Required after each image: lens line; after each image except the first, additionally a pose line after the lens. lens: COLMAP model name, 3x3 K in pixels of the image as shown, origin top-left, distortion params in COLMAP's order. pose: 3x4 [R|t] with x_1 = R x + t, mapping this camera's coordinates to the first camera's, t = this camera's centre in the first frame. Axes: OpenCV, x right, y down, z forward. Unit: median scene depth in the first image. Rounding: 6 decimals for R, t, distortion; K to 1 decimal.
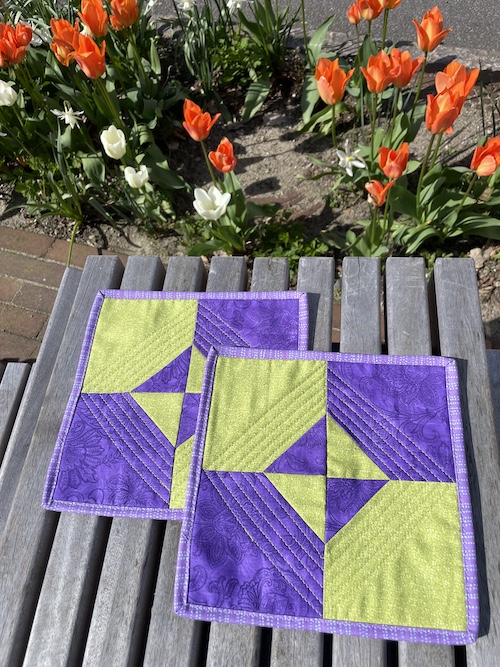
lens RADIAL K [[523.9, 0, 263.4], [0, 523.9, 337.8], [0, 0, 1]] dist [0.046075, -0.094201]
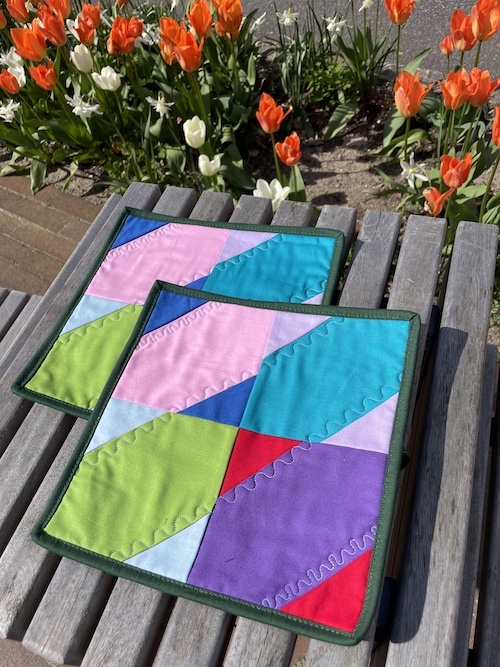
lens RADIAL K [[523.9, 0, 249.0], [0, 523.9, 338.6], [0, 0, 1]] dist [0.046075, -0.094201]
pose [[0.972273, 0.177052, -0.152768, 0.052483], [-0.188781, 0.979804, -0.065920, 0.079139], [0.138011, 0.092932, 0.986061, -0.002955]]
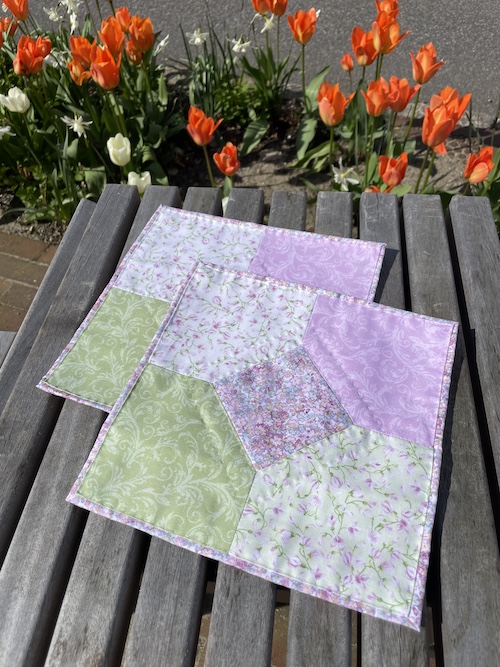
lens RADIAL K [[523.9, 0, 256.3], [0, 523.9, 330.1], [0, 0, 1]] dist [0.046075, -0.094201]
pose [[0.997798, 0.056150, 0.035302, -0.028787], [-0.050025, 0.986601, -0.155294, 0.110586], [-0.043549, 0.153186, 0.987237, 0.016280]]
